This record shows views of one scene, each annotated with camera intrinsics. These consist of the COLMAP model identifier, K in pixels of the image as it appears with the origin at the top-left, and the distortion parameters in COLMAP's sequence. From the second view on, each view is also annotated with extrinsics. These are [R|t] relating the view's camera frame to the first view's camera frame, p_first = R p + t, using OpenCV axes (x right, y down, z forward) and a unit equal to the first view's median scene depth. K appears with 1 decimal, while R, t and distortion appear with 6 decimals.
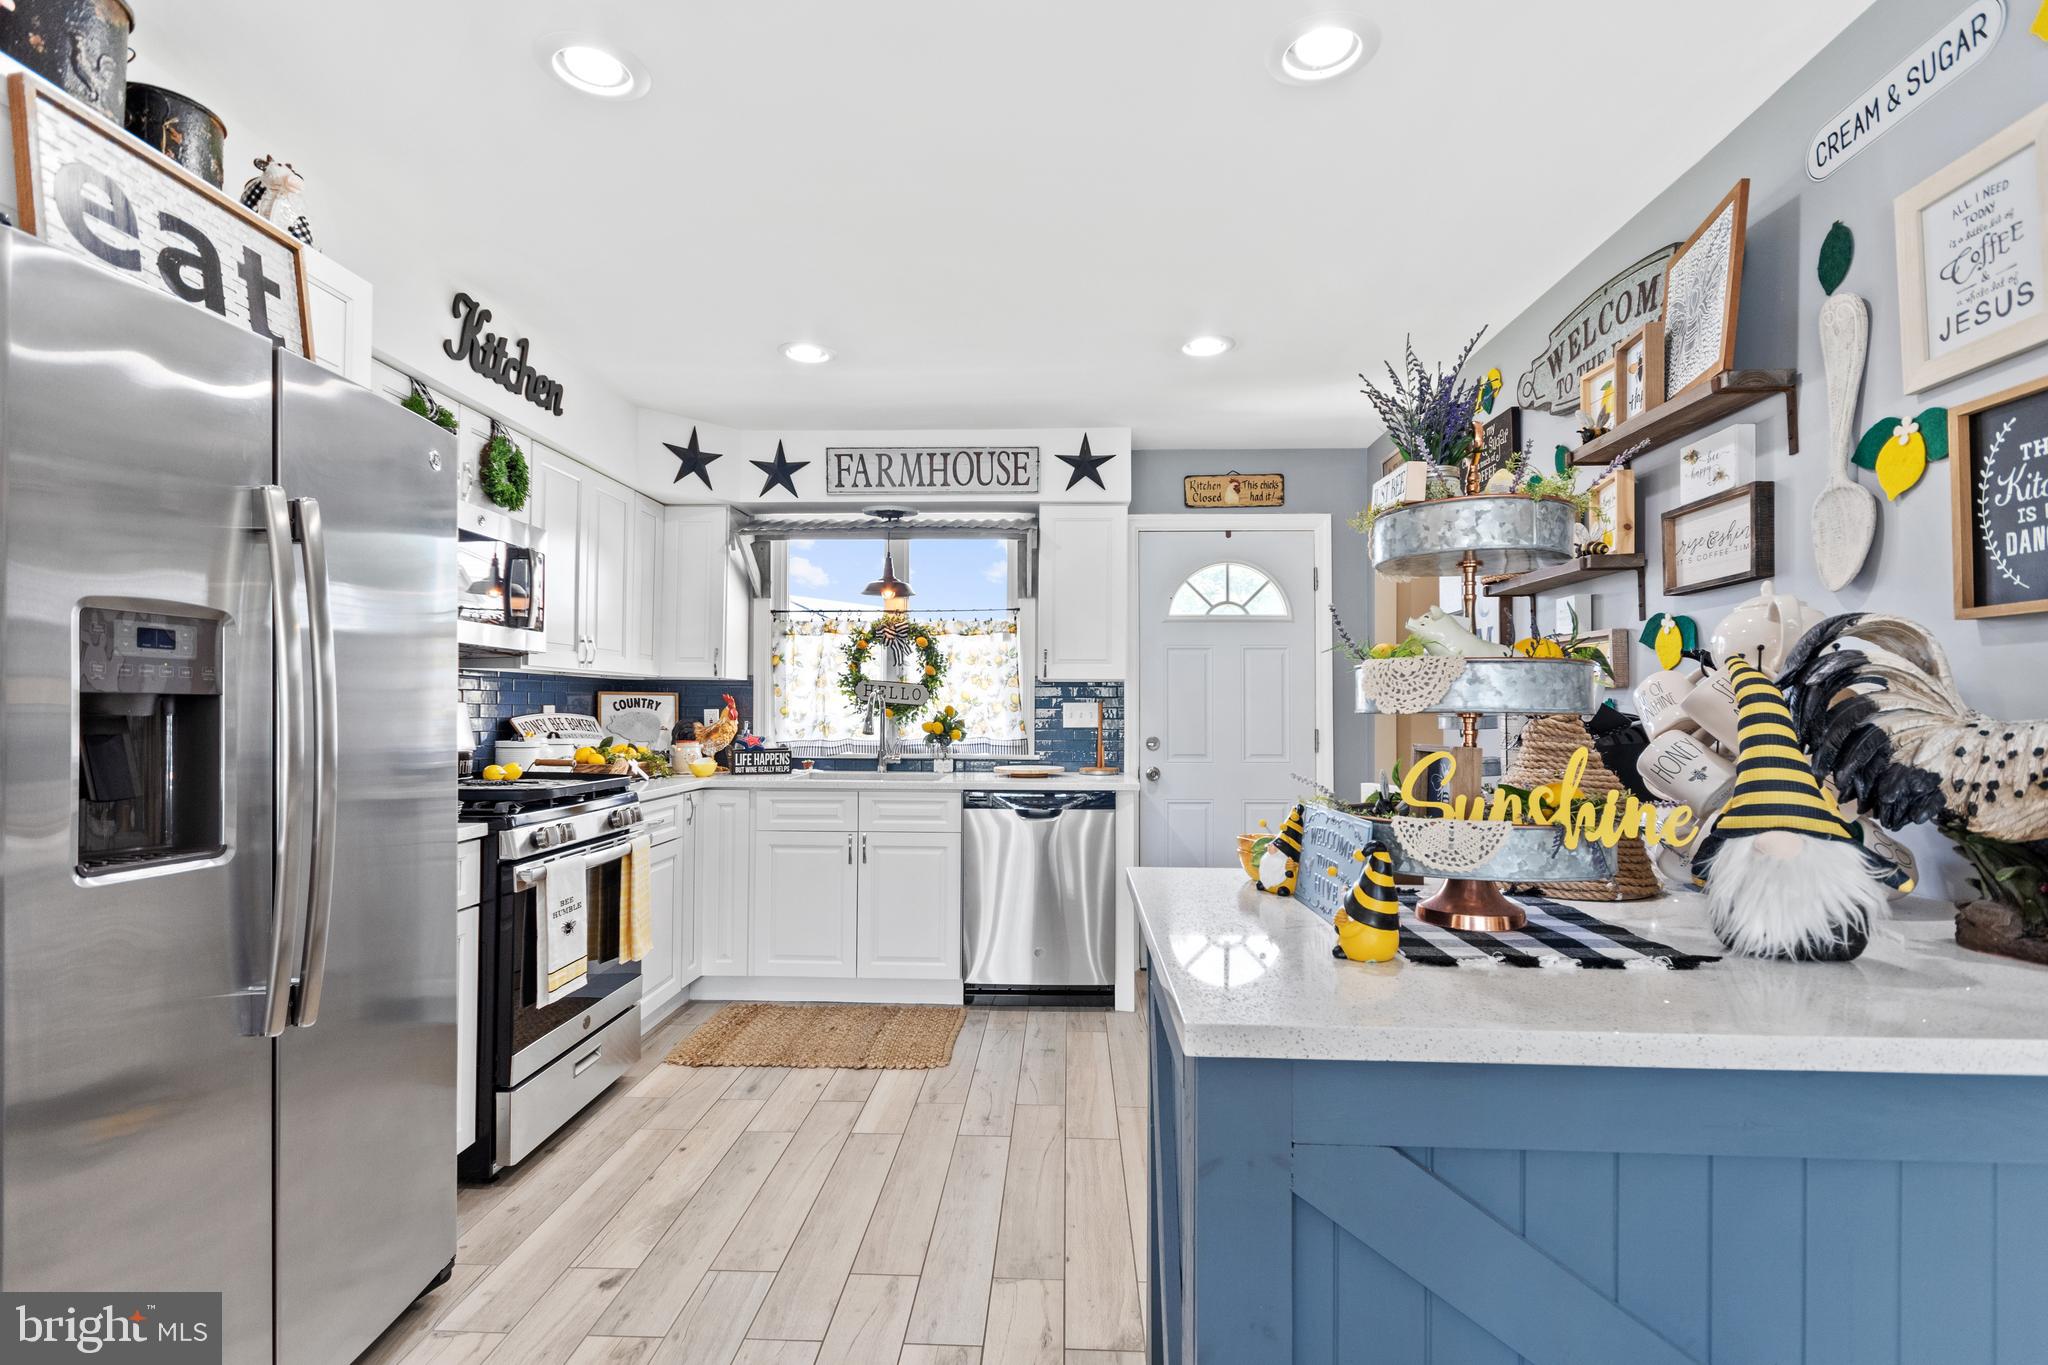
lens RADIAL K [[969.0, 0, 1036.8], [0, 969.0, 691.9], [0, 0, 1]] dist [0.002856, -0.003280]
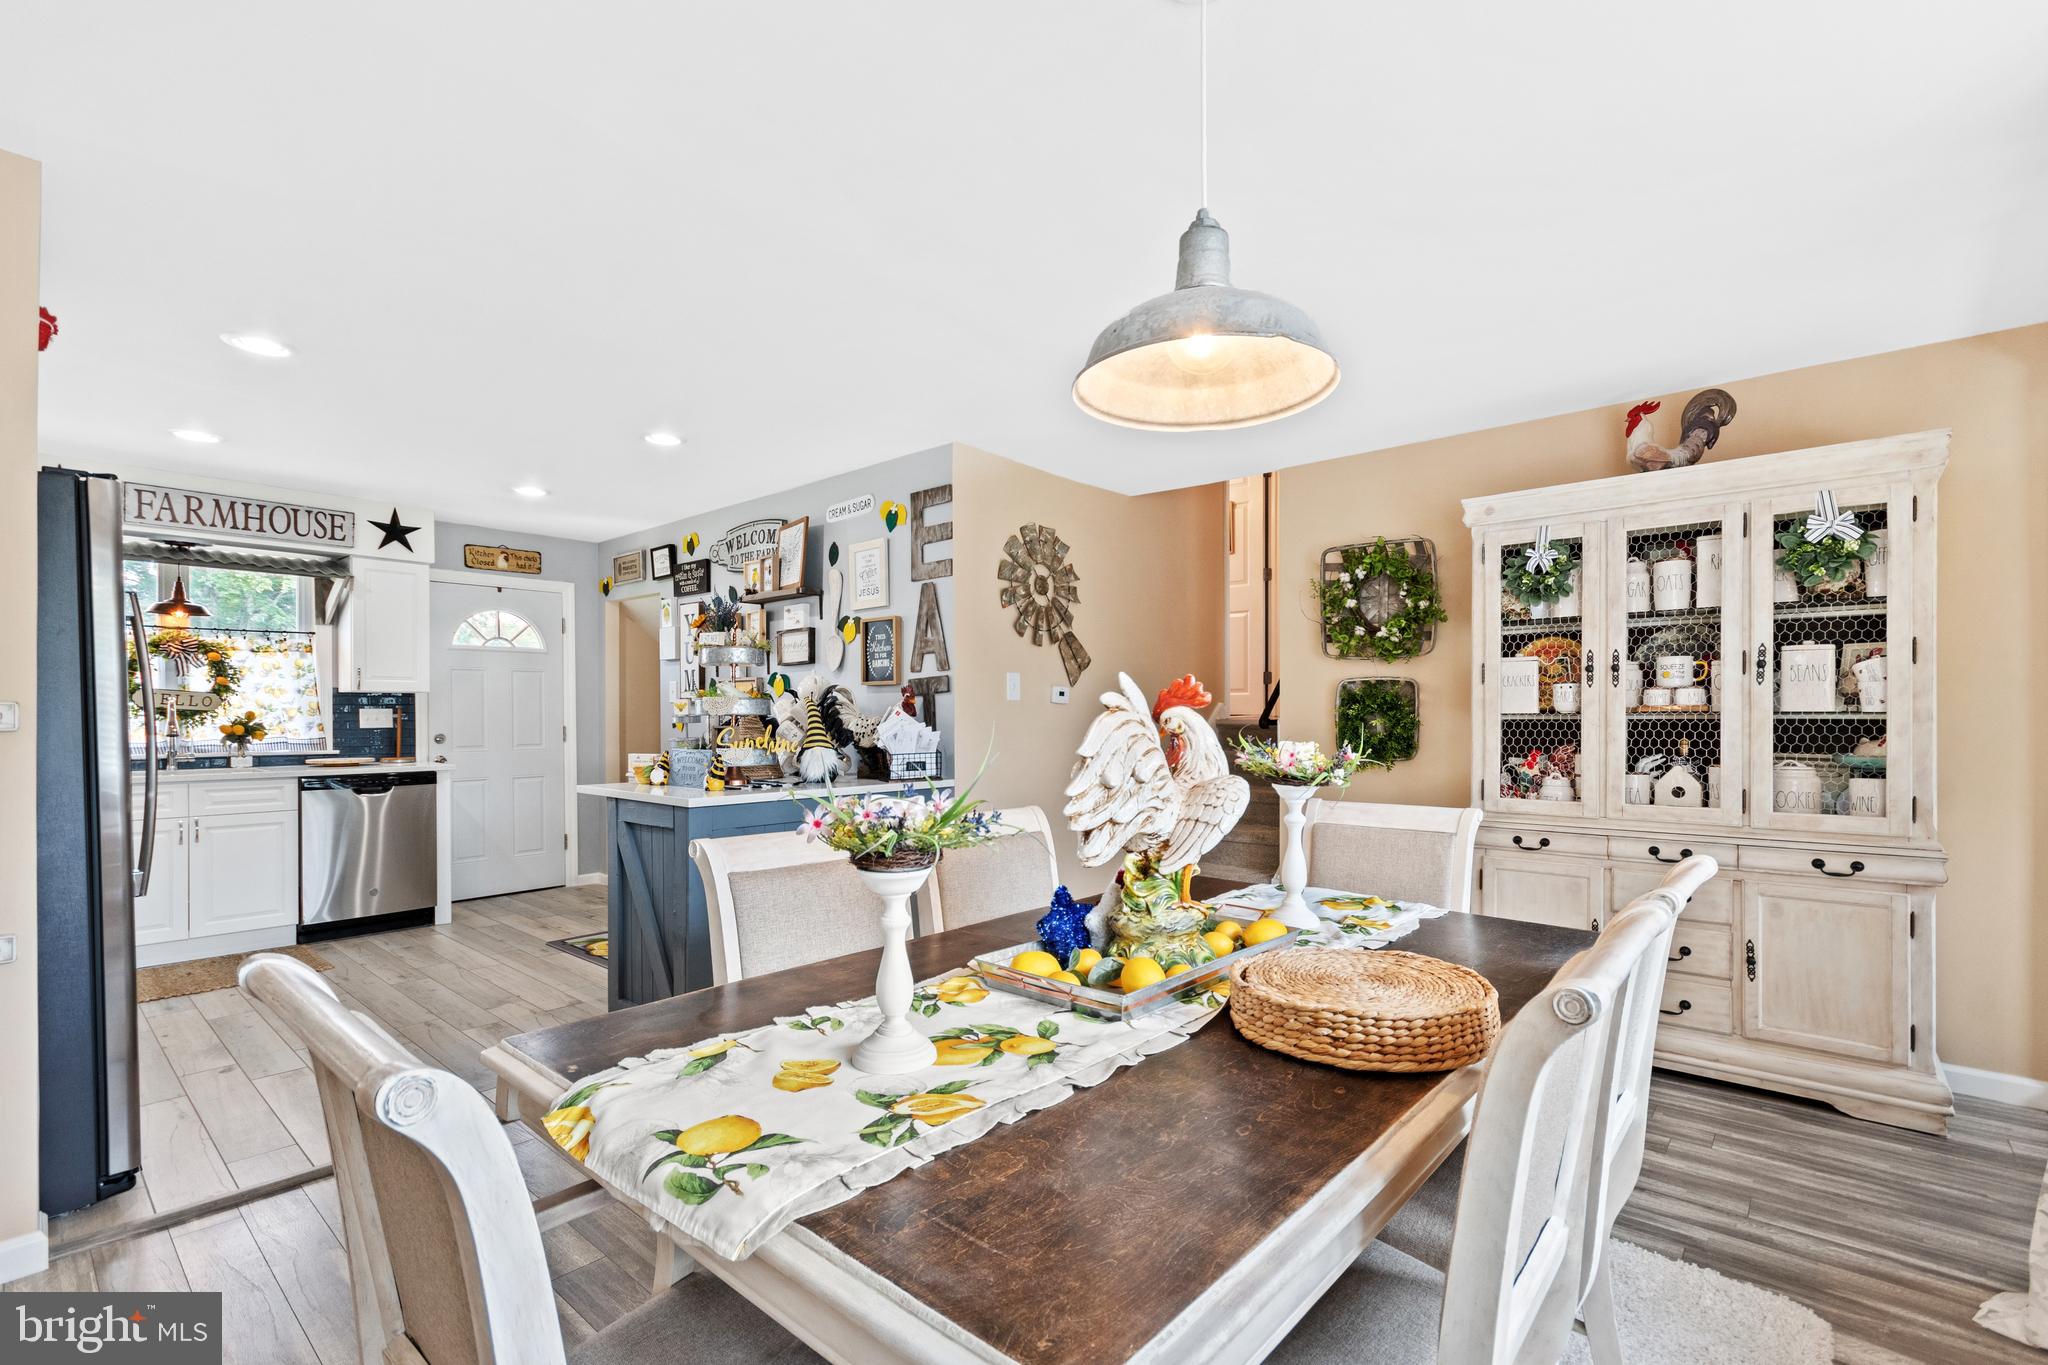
lens RADIAL K [[906.1, 0, 1027.0], [0, 906.1, 718.5], [0, 0, 1]] dist [0.004829, 0.000307]
pose [[0.632538, -0.009510, 0.774471, -0.538762], [-0.010771, 0.999720, 0.021073, -0.016700], [-0.774455, -0.021672, 0.632258, -0.691372]]
